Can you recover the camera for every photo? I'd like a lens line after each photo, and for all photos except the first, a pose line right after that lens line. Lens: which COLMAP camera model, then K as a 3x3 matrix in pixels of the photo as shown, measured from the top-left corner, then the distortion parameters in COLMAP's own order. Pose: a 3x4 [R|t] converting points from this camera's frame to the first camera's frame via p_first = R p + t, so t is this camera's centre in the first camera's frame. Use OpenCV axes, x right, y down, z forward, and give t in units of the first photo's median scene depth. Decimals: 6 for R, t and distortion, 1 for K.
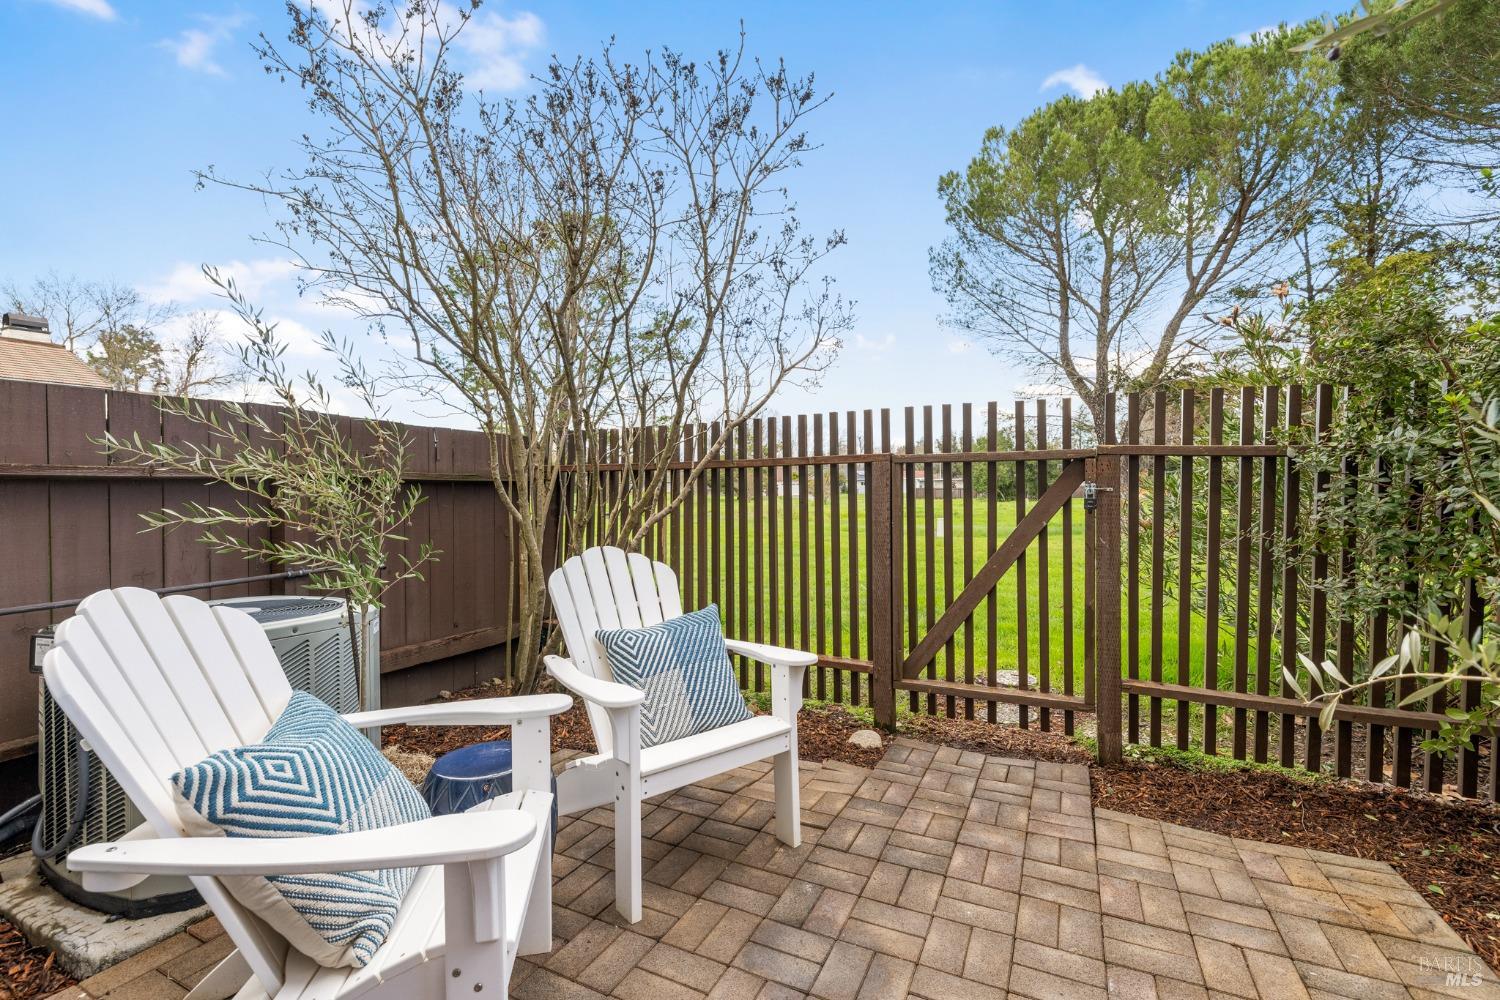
lens RADIAL K [[653.4, 0, 749.7], [0, 653.4, 491.6], [0, 0, 1]] dist [0.001953, -0.000651]
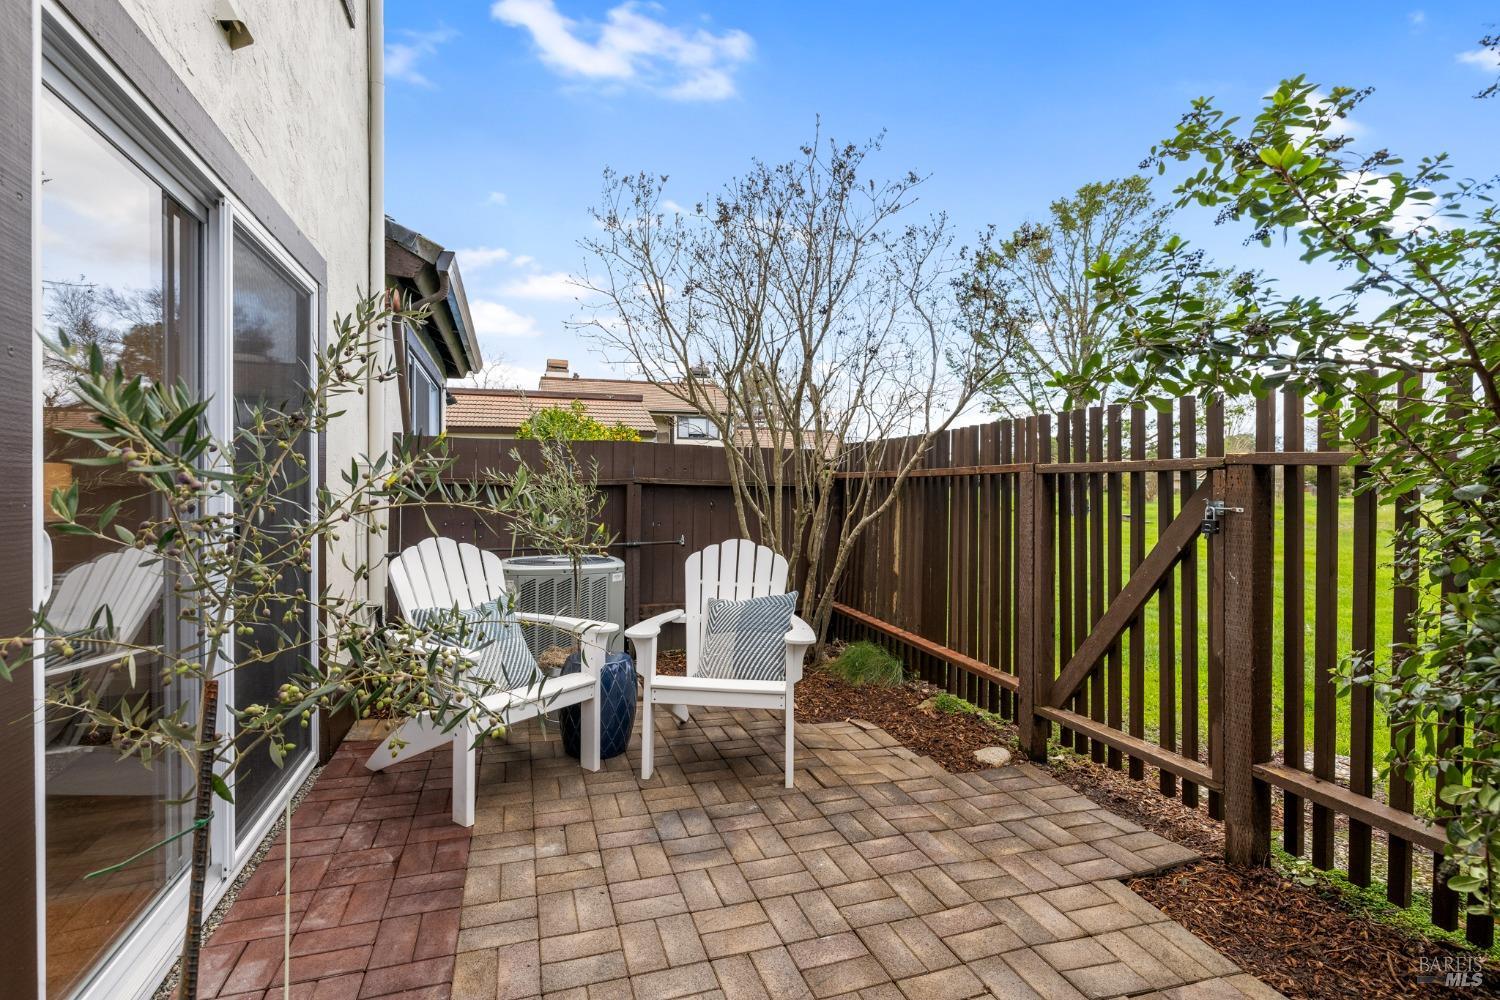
lens RADIAL K [[673.6, 0, 752.5], [0, 673.6, 482.2], [0, 0, 1]] dist [-0.002984, 0.000046]
pose [[0.712666, 0.009567, -0.701439, 0.703978], [-0.013929, 0.999903, -0.000514, -0.029595], [0.701366, 0.010137, 0.712730, 0.023679]]
